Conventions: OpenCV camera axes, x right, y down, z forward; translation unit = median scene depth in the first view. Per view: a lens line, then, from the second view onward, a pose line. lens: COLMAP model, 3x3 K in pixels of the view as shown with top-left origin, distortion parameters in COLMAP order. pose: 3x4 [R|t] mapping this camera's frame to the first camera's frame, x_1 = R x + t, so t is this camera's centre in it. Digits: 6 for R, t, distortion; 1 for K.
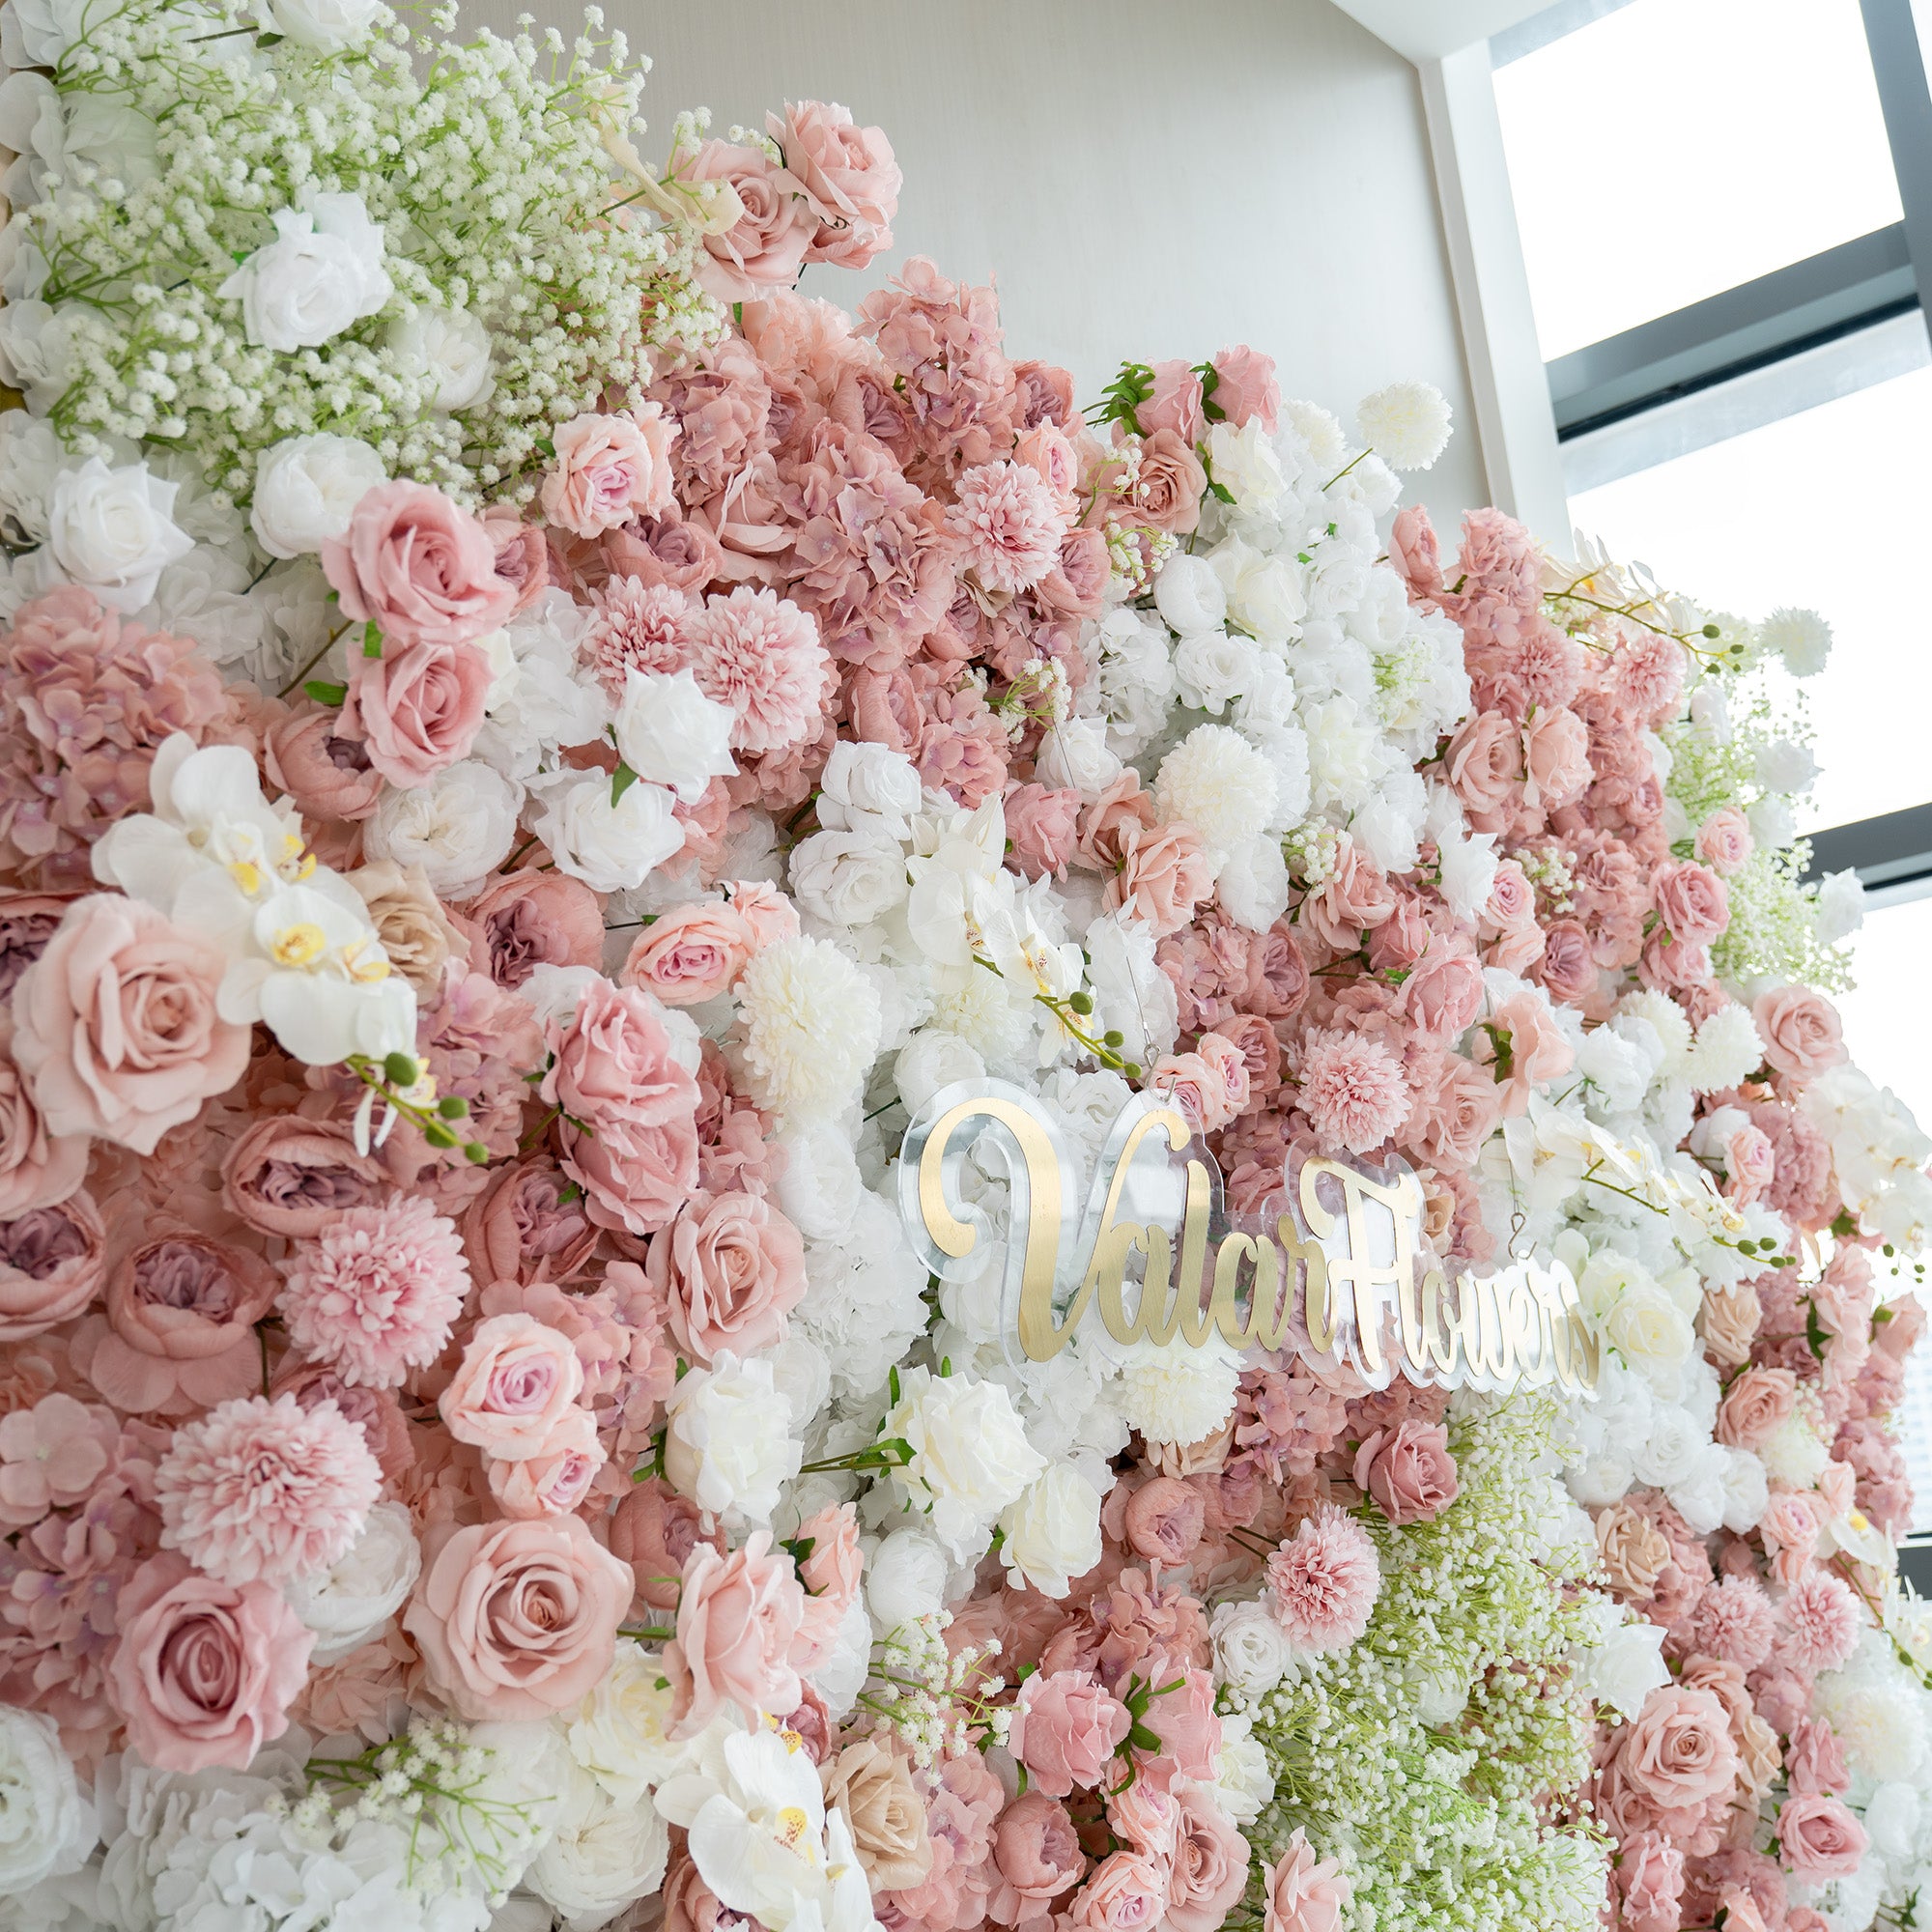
lens RADIAL K [[2377.4, 0, 967.0], [0, 2377.4, 1013.1], [0, 0, 1]] dist [0.000491, -0.042866]
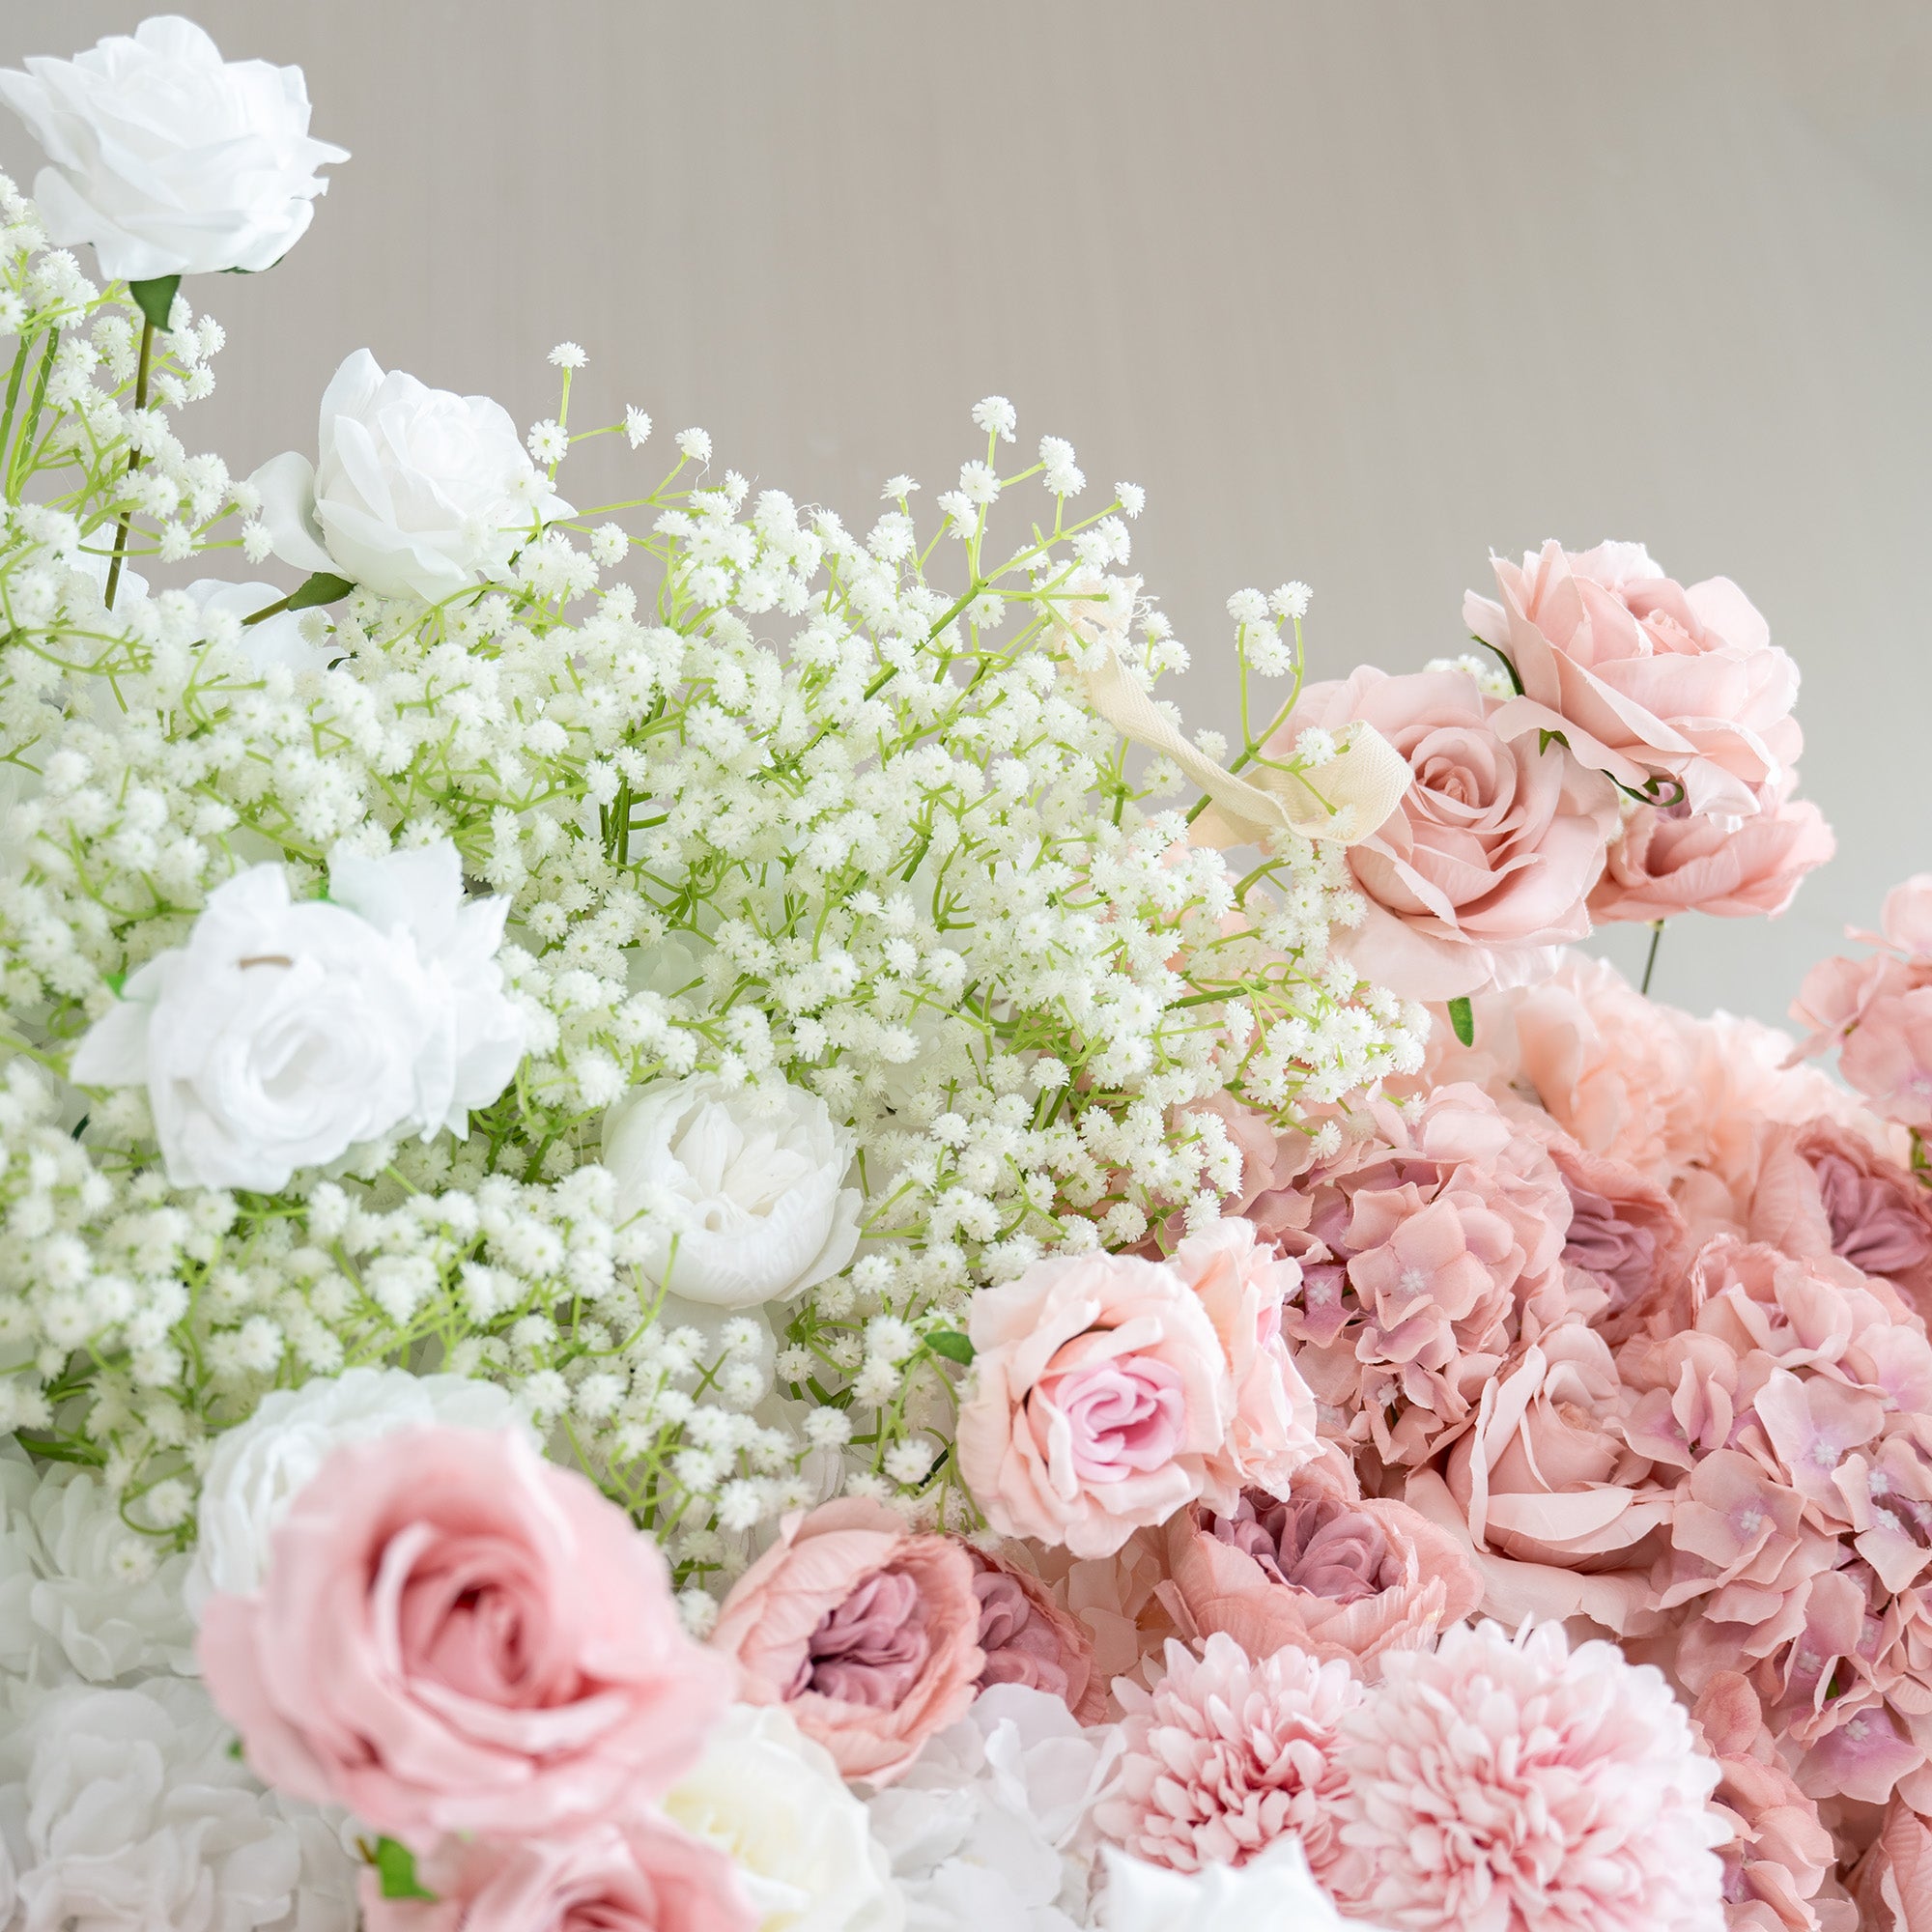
lens RADIAL K [[4059.9, 0, 821.0], [0, 4059.9, 892.2], [0, 0, 1]] dist [0.015181, -0.141754]
pose [[0.928425, -0.188917, -0.319904, 0.041589], [0.050602, 0.917341, -0.394873, -0.030737], [0.368059, 0.350422, 0.861242, 0.337253]]
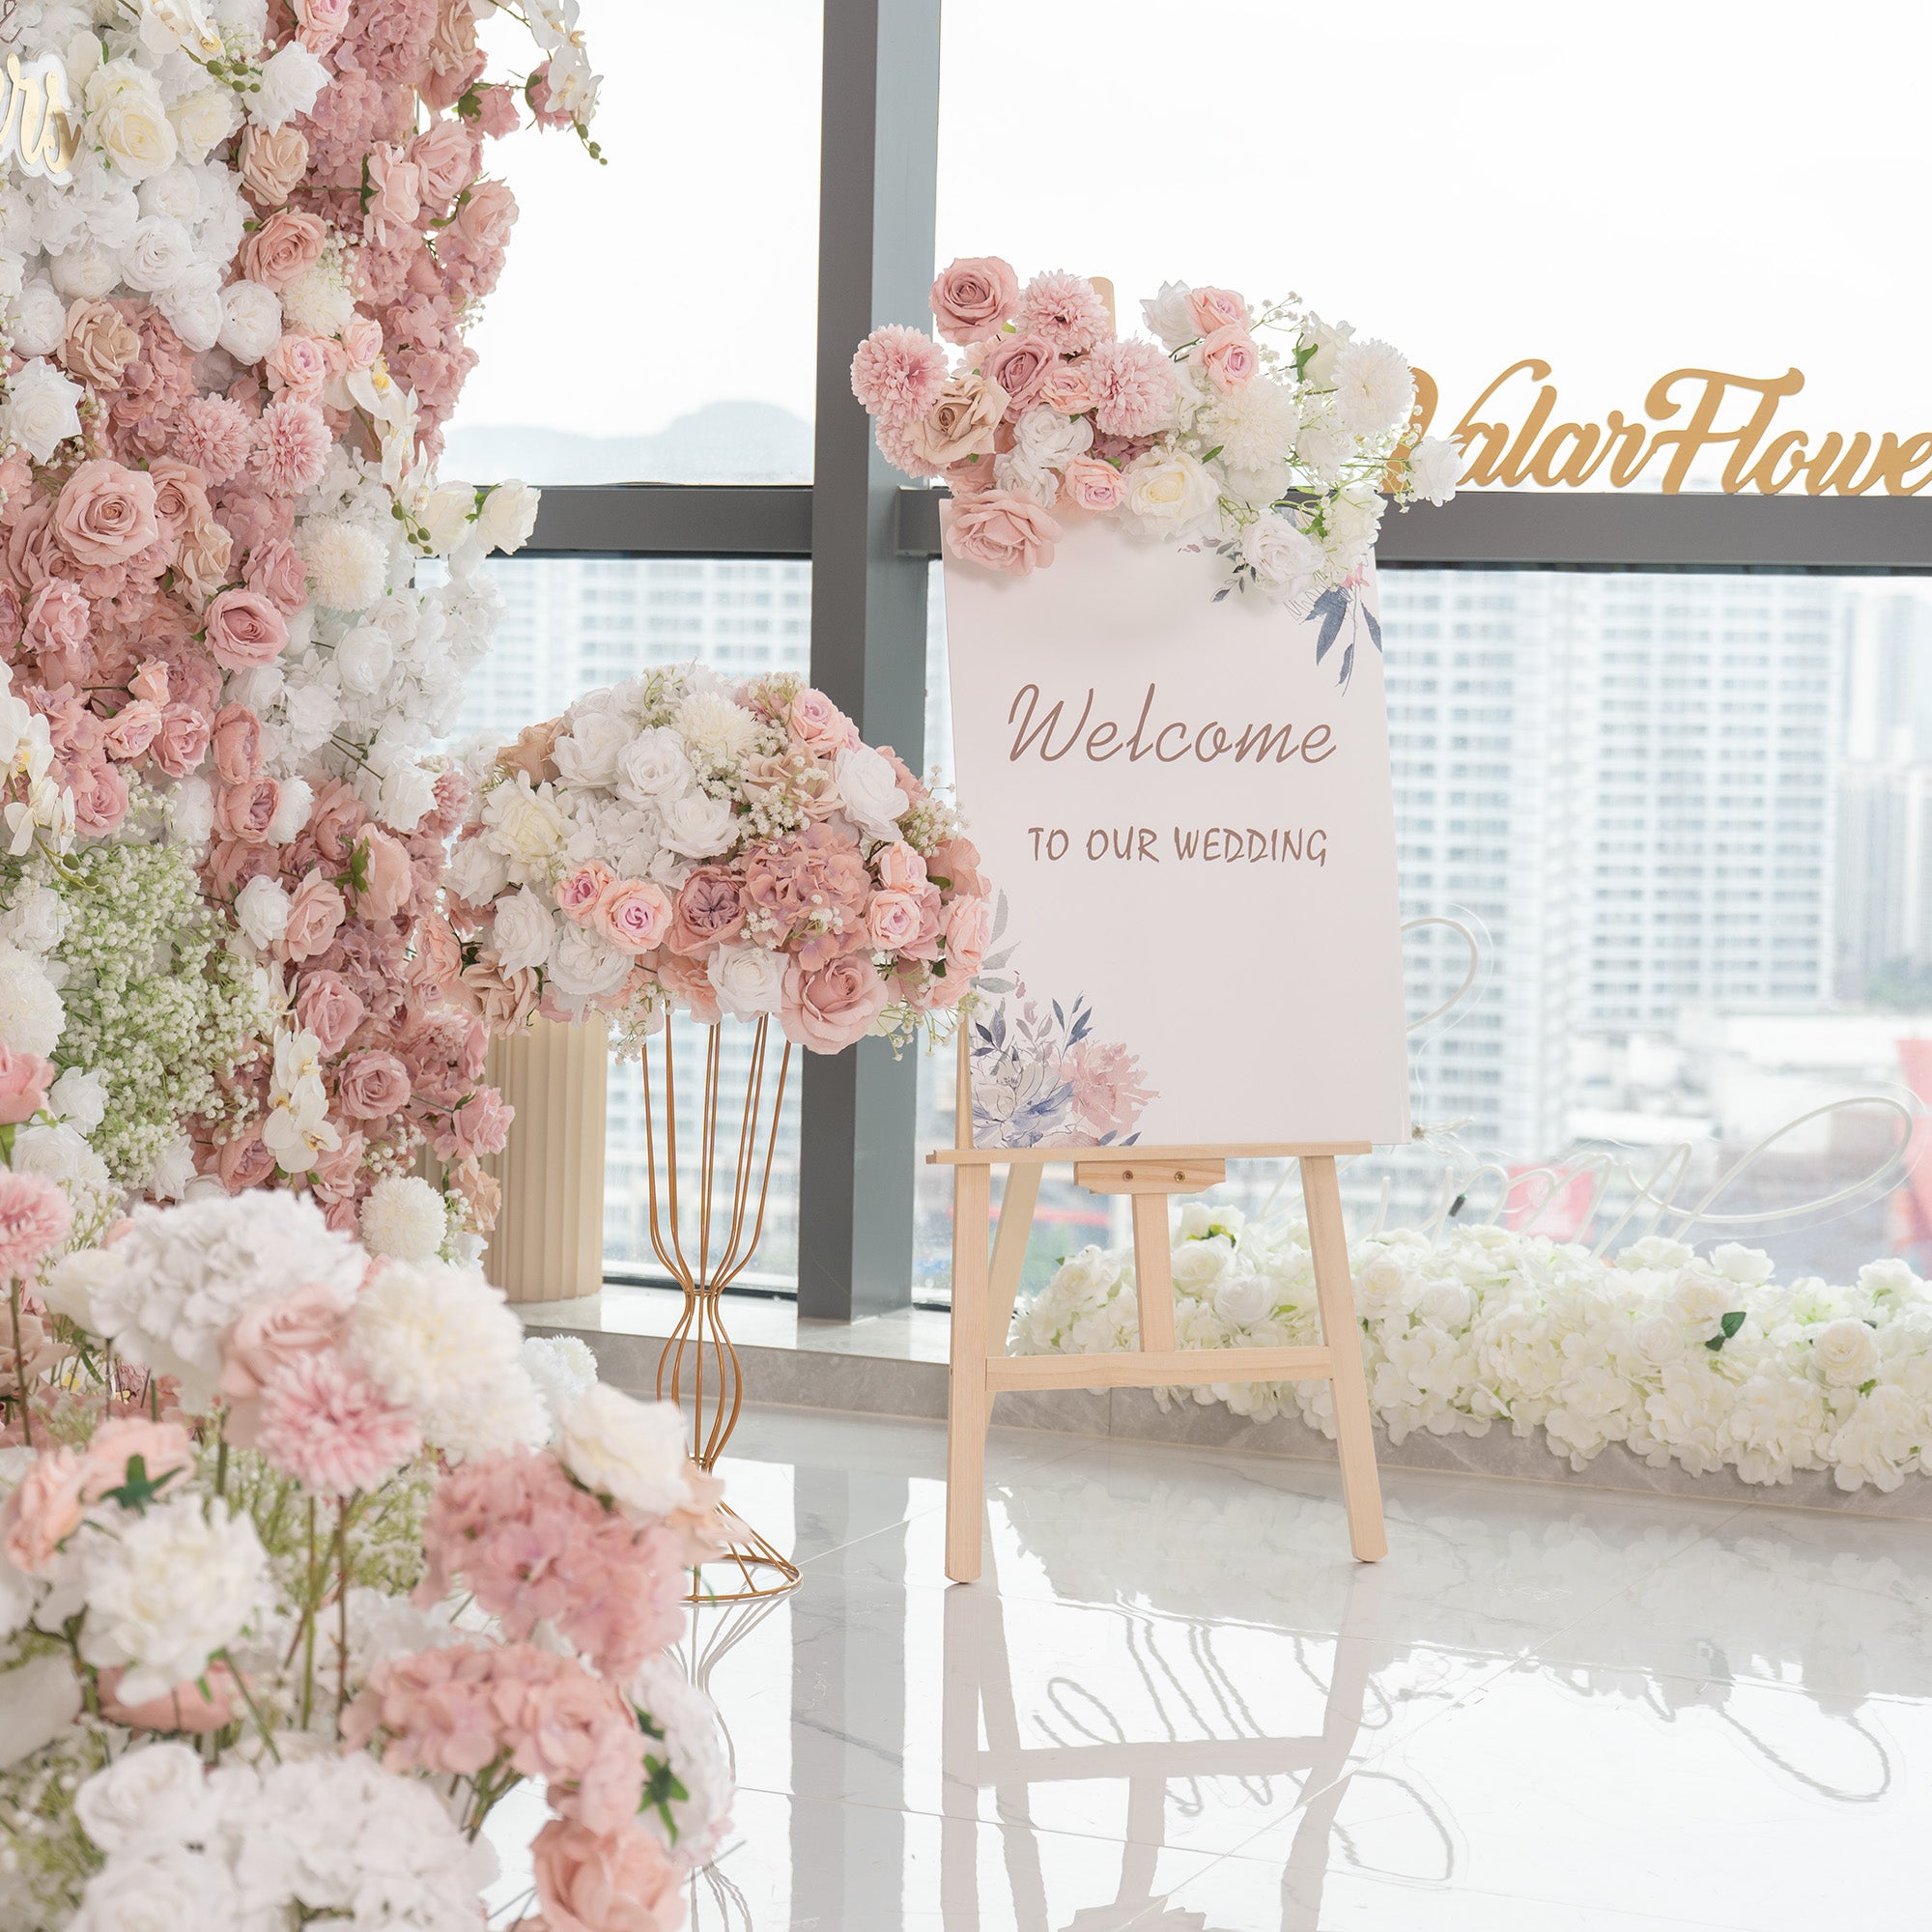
lens RADIAL K [[4059.9, 0, 821.0], [0, 4059.9, 892.2], [0, 0, 1]] dist [0.015181, -0.141754]
pose [[0.955073, 0.102470, 0.278091, 0.173034], [-0.171570, 0.956271, 0.236873, -0.040382], [-0.241658, -0.273943, 0.930890, -1.370804]]
